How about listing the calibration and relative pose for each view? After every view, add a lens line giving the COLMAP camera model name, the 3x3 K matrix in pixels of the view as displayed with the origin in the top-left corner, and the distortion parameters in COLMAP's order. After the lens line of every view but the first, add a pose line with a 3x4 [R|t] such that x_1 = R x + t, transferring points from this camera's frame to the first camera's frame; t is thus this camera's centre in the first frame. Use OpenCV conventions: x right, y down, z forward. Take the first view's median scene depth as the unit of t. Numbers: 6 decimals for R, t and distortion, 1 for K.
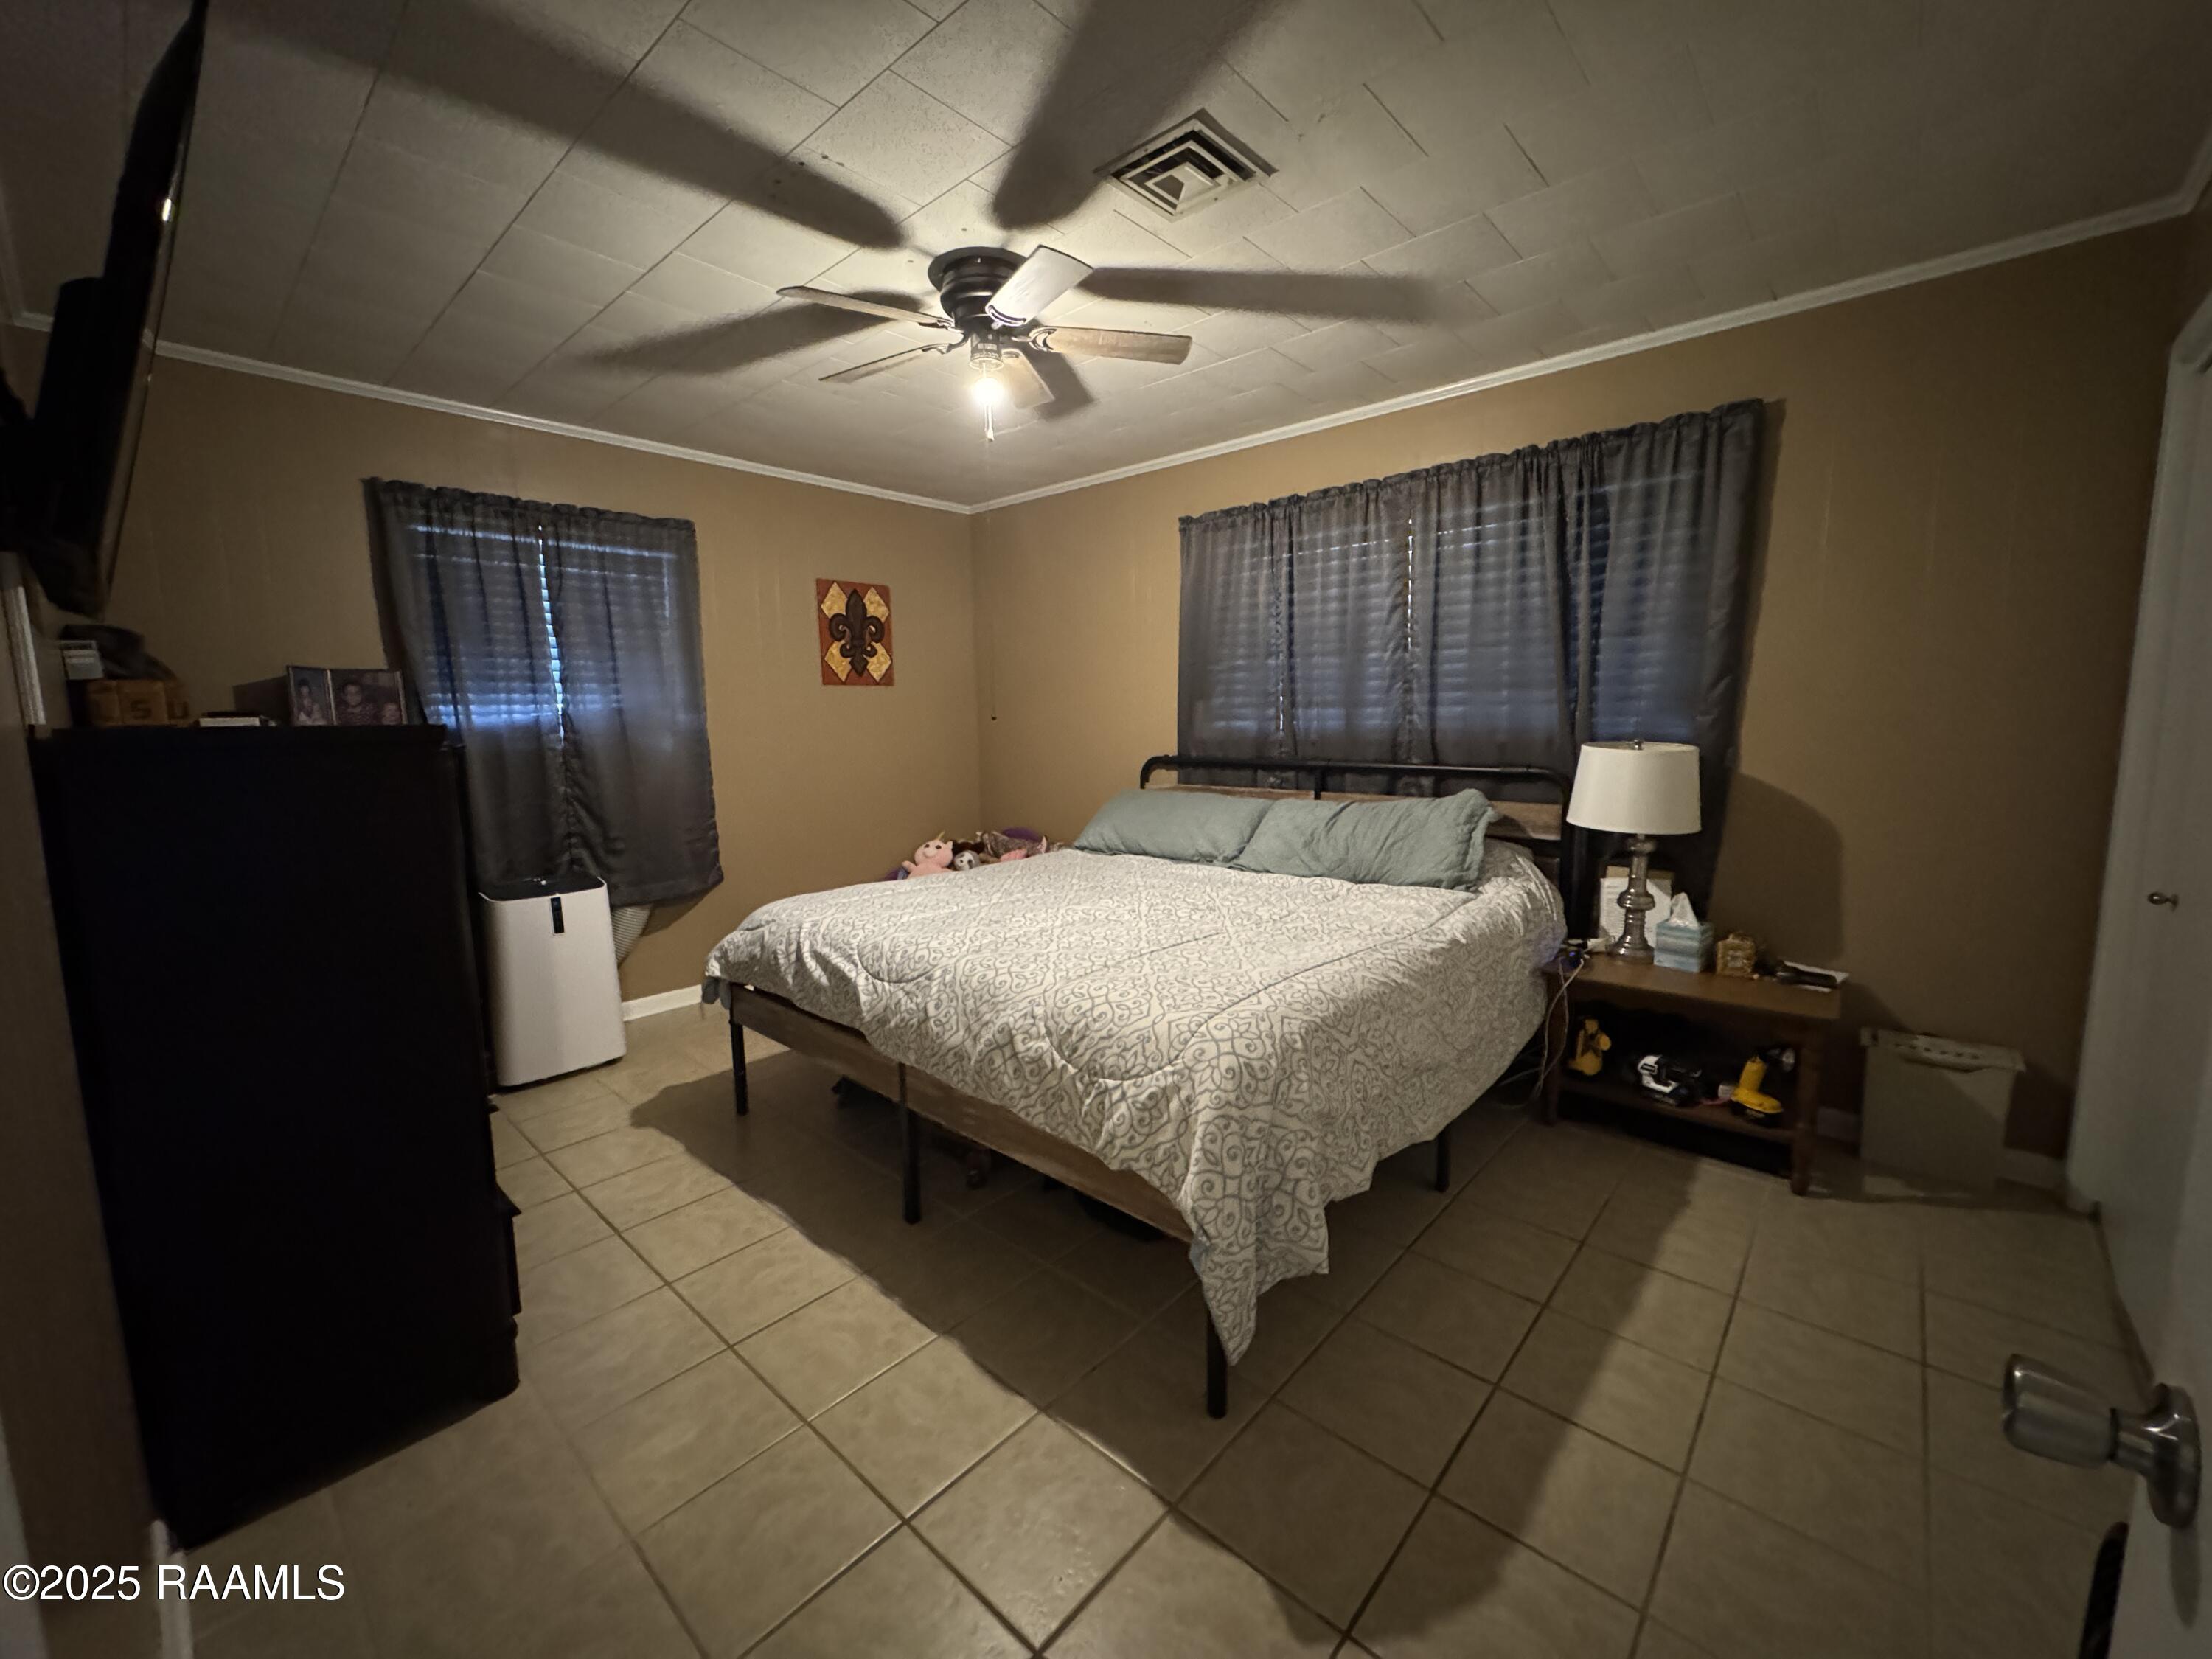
lens RADIAL K [[888.1, 0, 1106.6], [0, 888.1, 823.3], [0, 0, 1]] dist [-0.002181, 0.000066]
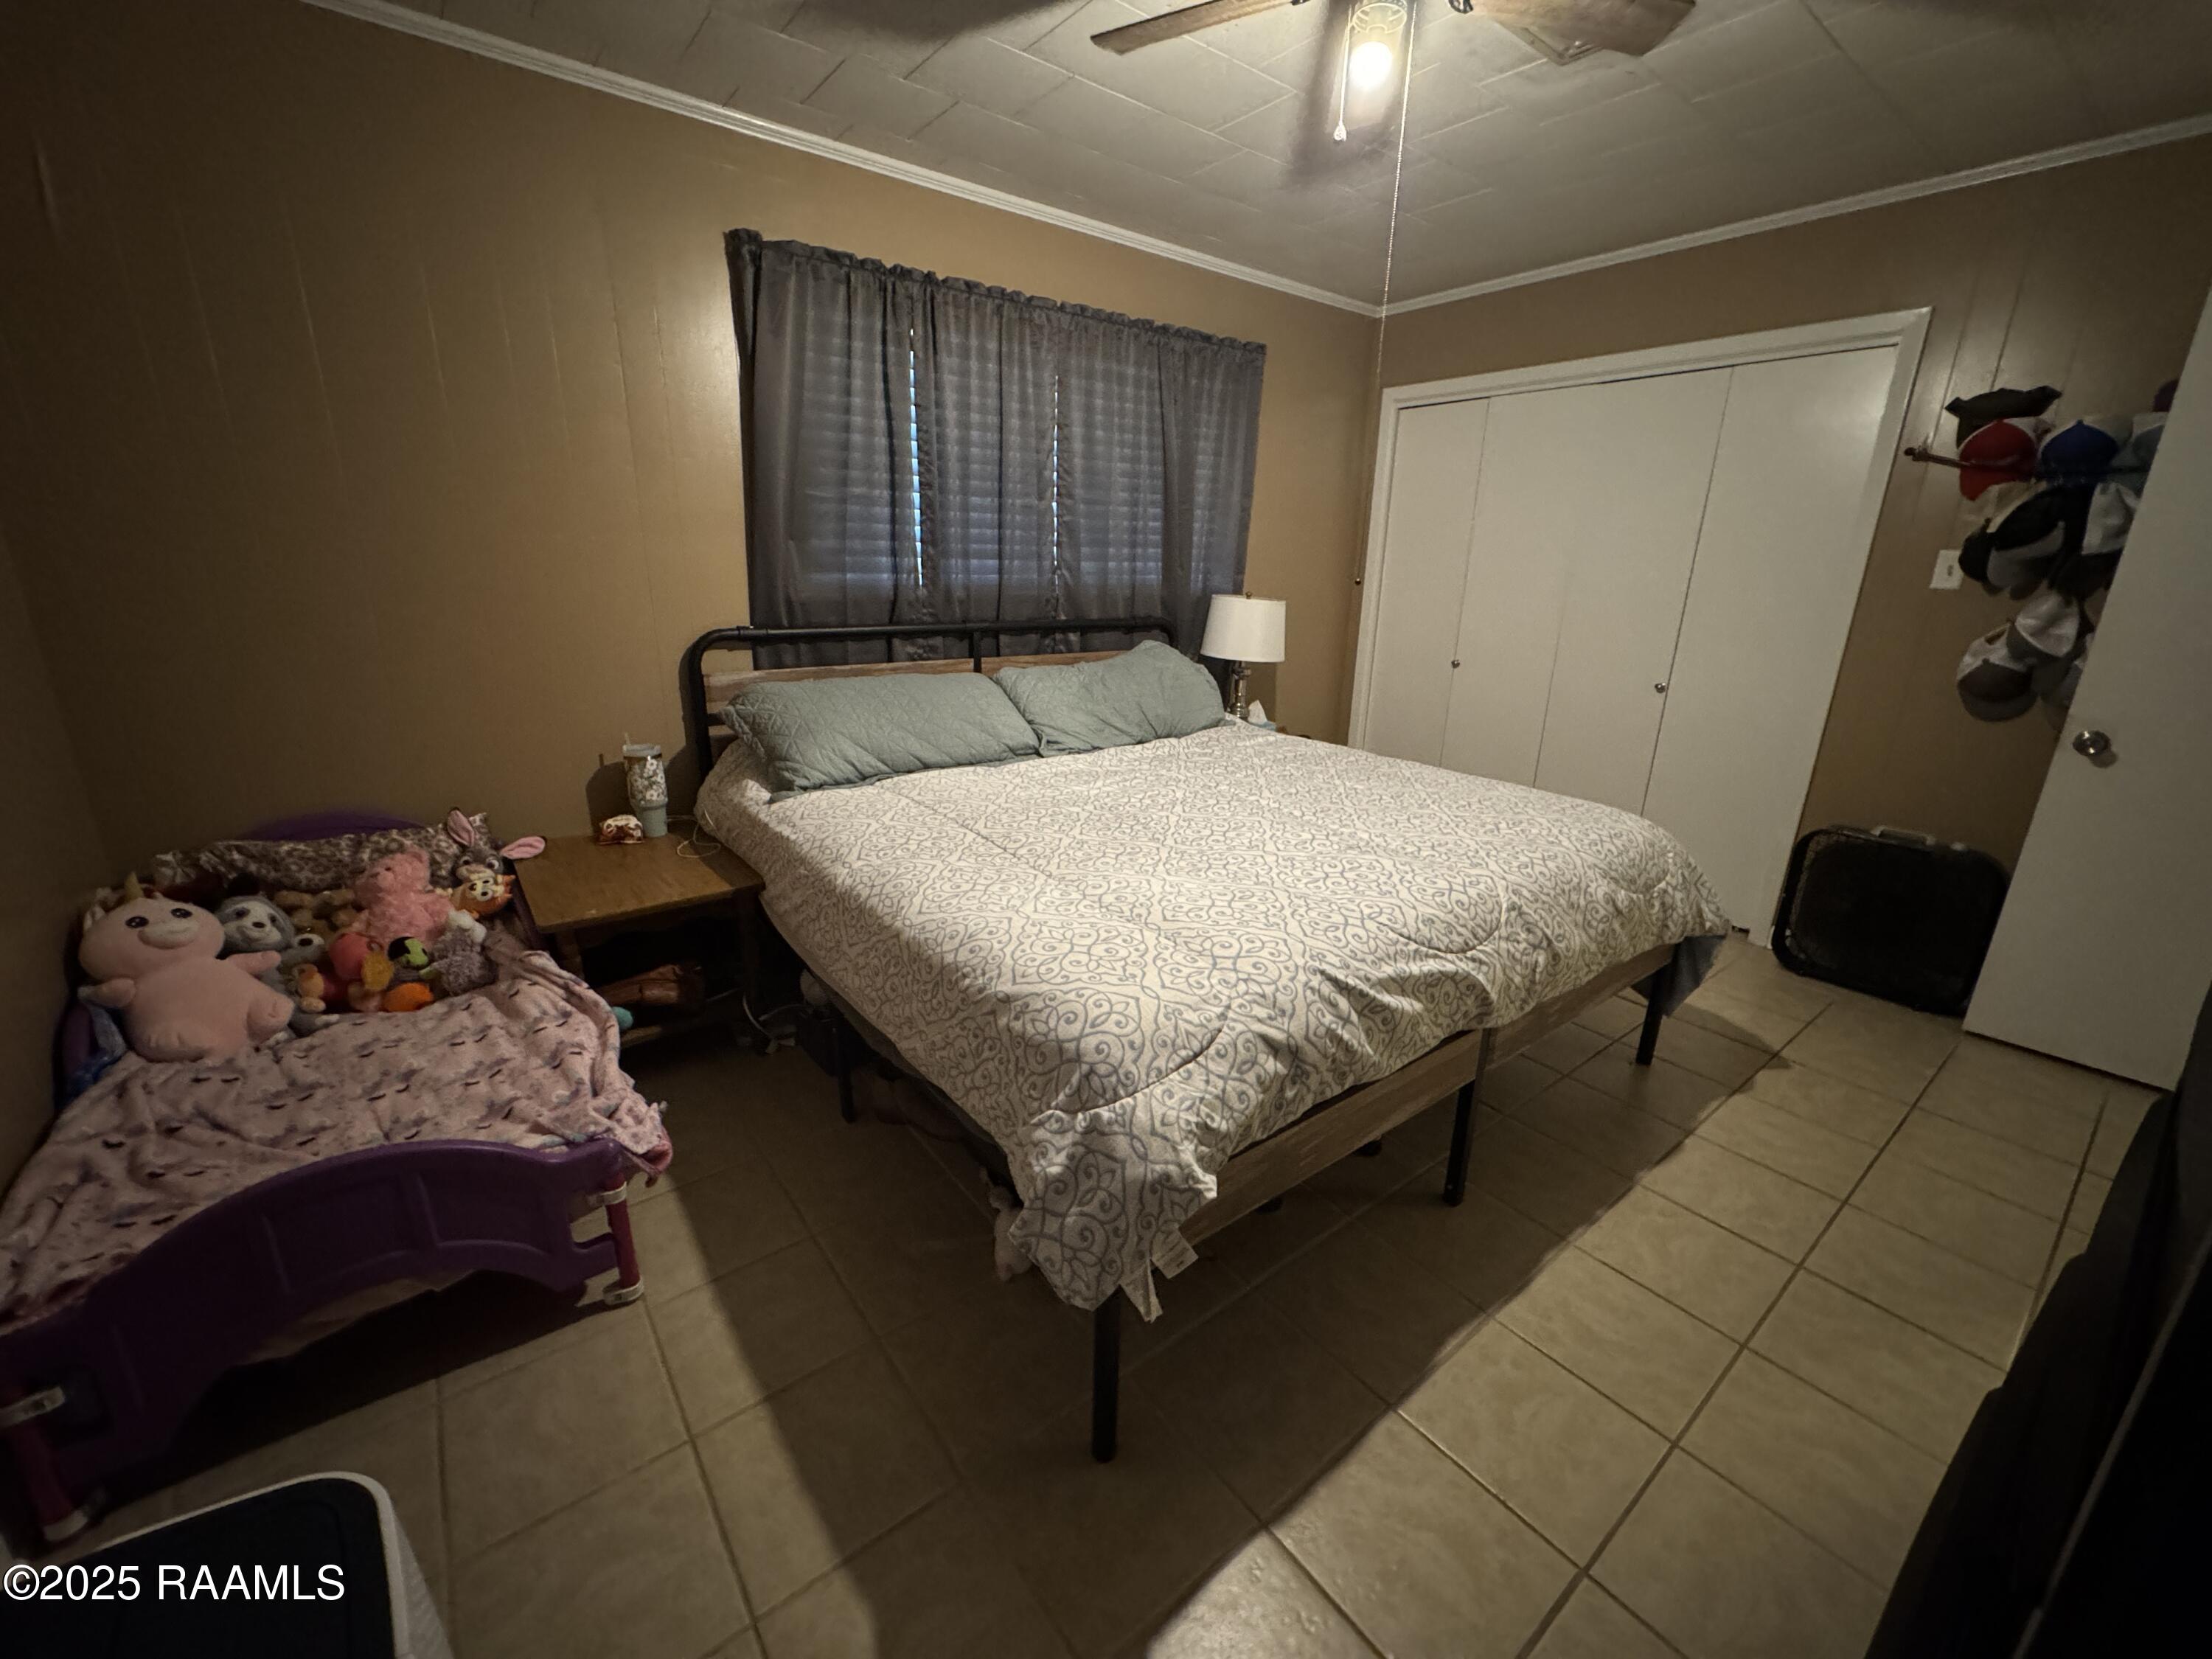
lens RADIAL K [[888.1, 0, 1106.6], [0, 888.1, 823.3], [0, 0, 1]] dist [-0.002181, 0.000066]
pose [[0.173160, -0.267503, 0.947870, -0.663510], [0.096086, 0.962406, 0.254052, -0.096689], [-0.980195, 0.047085, 0.192353, 0.775807]]
